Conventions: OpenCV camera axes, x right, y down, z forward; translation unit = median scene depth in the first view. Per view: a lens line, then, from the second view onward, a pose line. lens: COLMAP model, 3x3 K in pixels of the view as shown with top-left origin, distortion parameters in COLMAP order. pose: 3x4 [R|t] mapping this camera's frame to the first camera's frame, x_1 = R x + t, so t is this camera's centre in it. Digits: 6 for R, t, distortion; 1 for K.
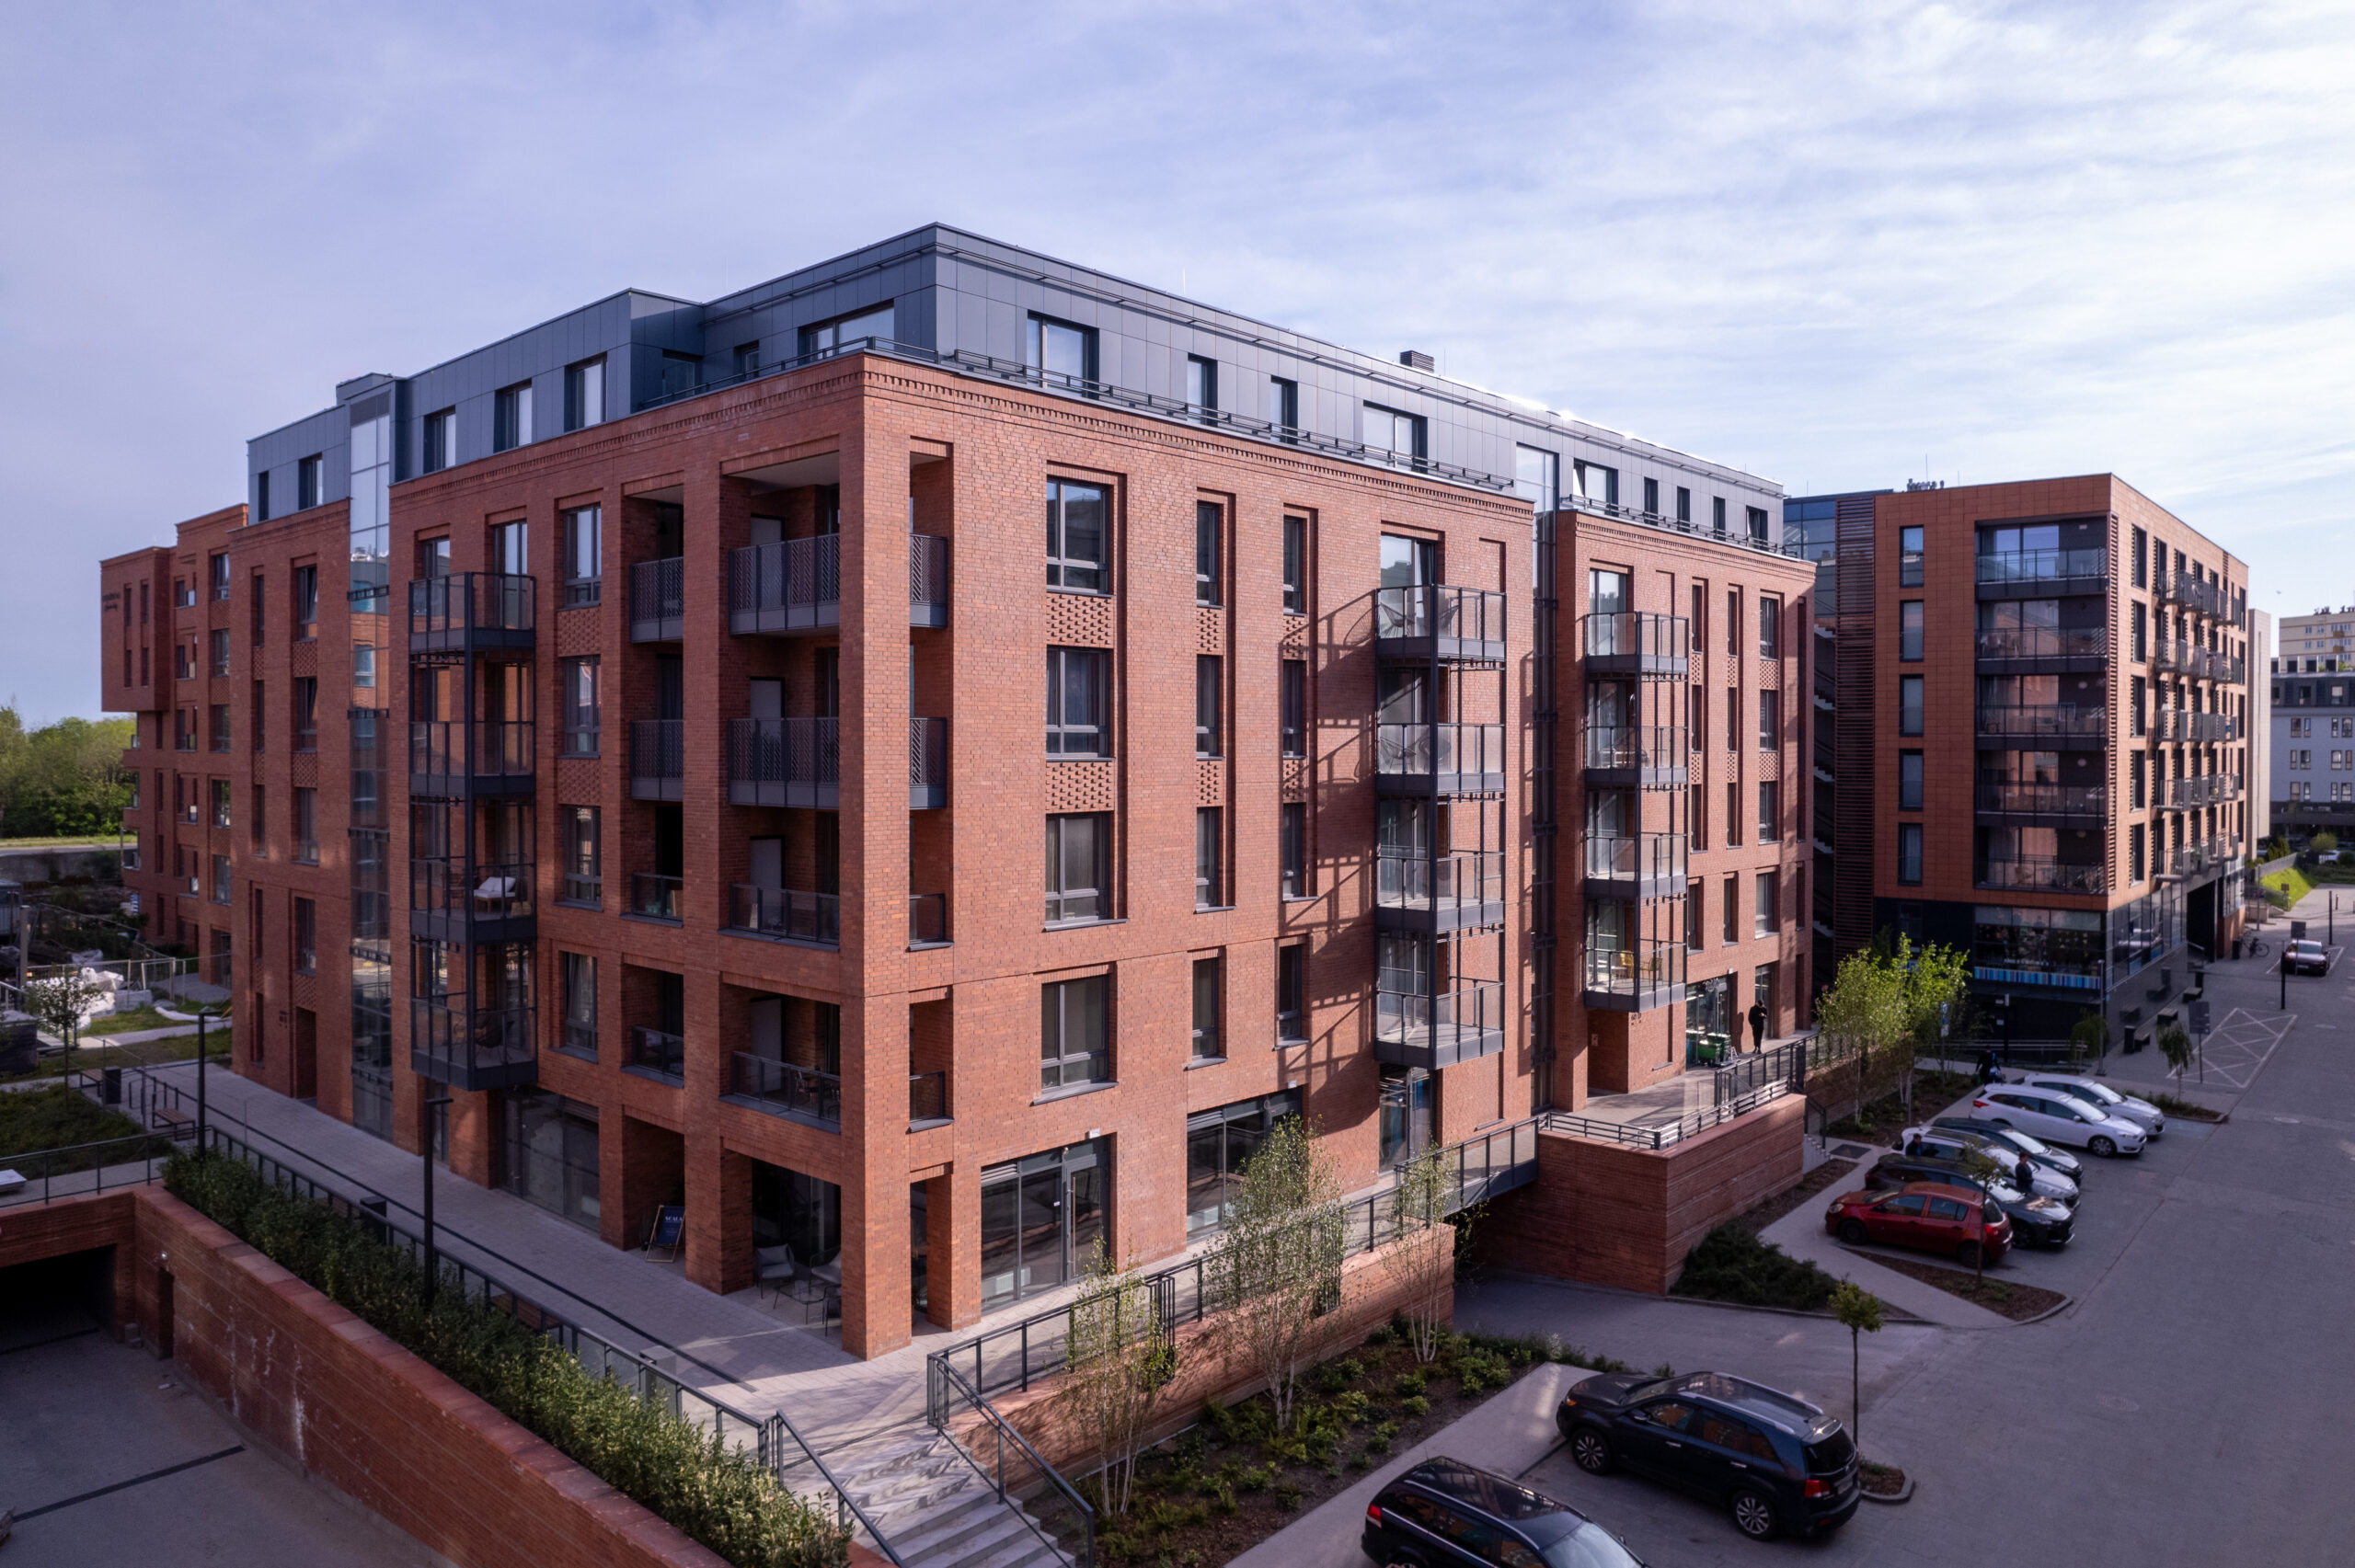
lens RADIAL K [[1522.2, 0, 1183.9], [0, 1522.2, 791.1], [0, 0, 1]] dist [-0.047961, -0.001006]
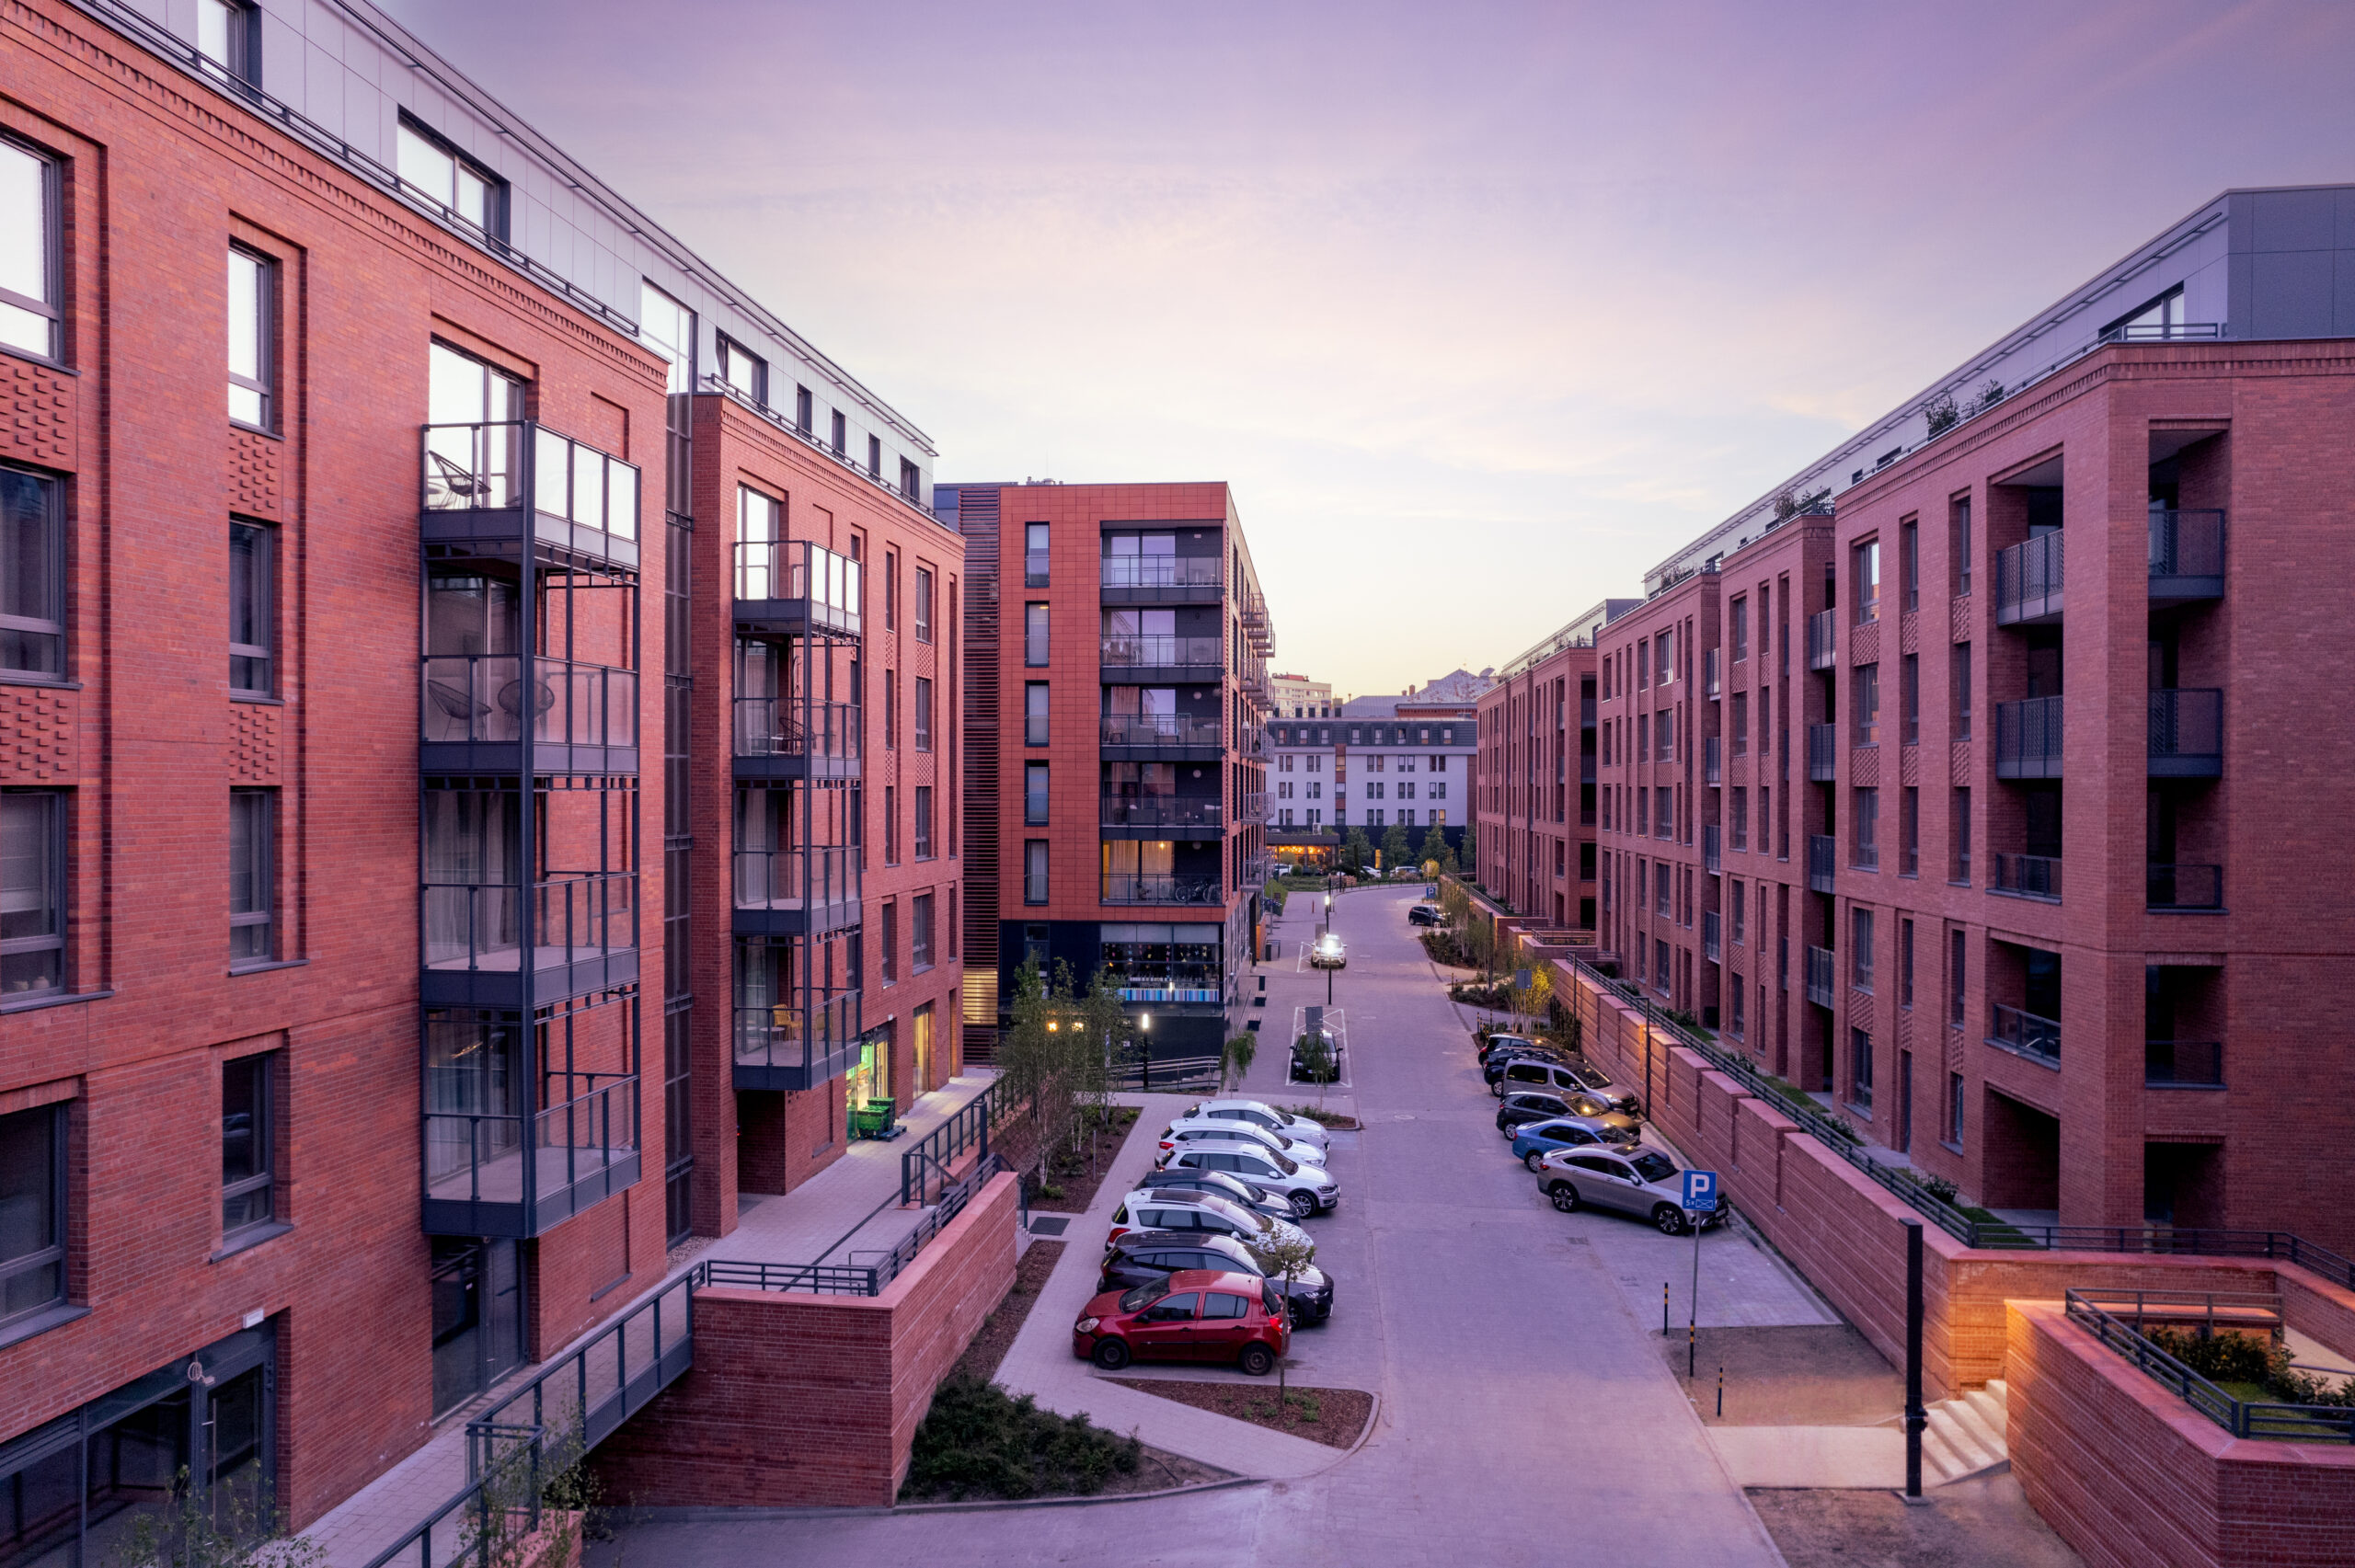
lens RADIAL K [[1522.2, 0, 1183.9], [0, 1522.2, 791.1], [0, 0, 1]] dist [-0.047961, -0.001006]
pose [[0.821915, -0.002005, 0.569607, 0.032907], [0.015820, 0.999688, -0.019309, 0.019932], [-0.569391, 0.024882, 0.821690, 0.304774]]
